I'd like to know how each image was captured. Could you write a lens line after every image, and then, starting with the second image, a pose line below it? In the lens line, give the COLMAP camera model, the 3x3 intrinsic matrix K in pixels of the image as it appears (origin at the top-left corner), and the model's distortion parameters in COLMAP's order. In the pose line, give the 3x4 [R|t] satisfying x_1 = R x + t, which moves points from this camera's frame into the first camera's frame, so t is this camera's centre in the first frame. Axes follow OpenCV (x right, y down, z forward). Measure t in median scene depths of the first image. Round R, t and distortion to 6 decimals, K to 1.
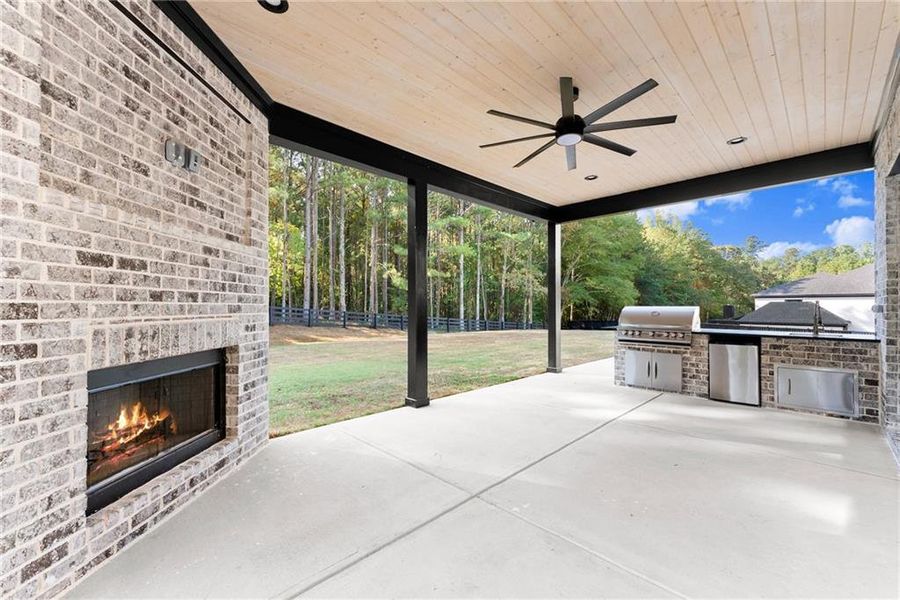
lens RADIAL K [[372.8, 0, 449.3], [0, 372.8, 300.9], [0, 0, 1]] dist [0.023068, -0.000910]
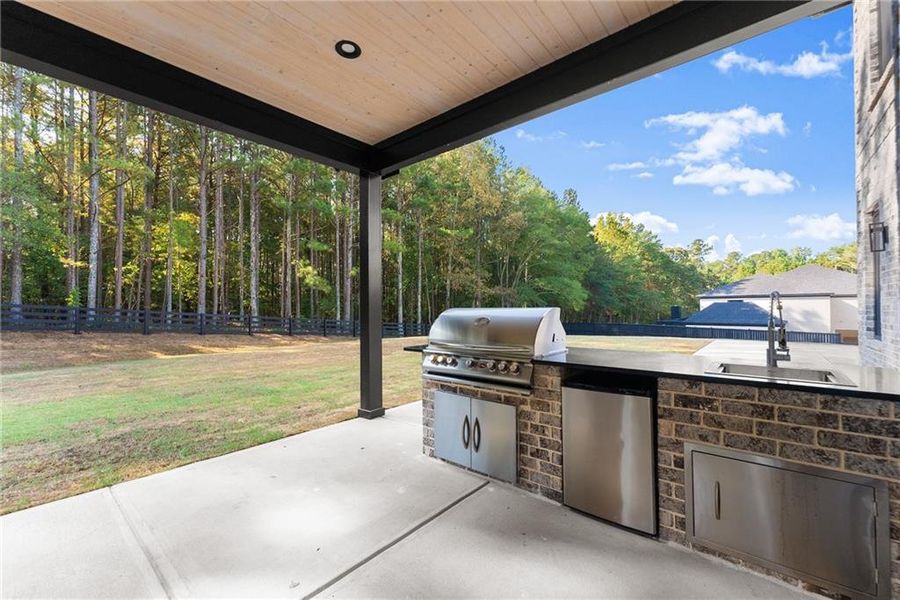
lens RADIAL K [[372.8, 0, 445.6], [0, 372.8, 303.1], [0, 0, 1]] dist [0.023068, -0.000910]
pose [[0.996644, -0.005562, 0.081668, 0.097243], [0.005622, 0.999984, -0.000512, 0.001726], [-0.081664, 0.000969, 0.996659, 0.104955]]
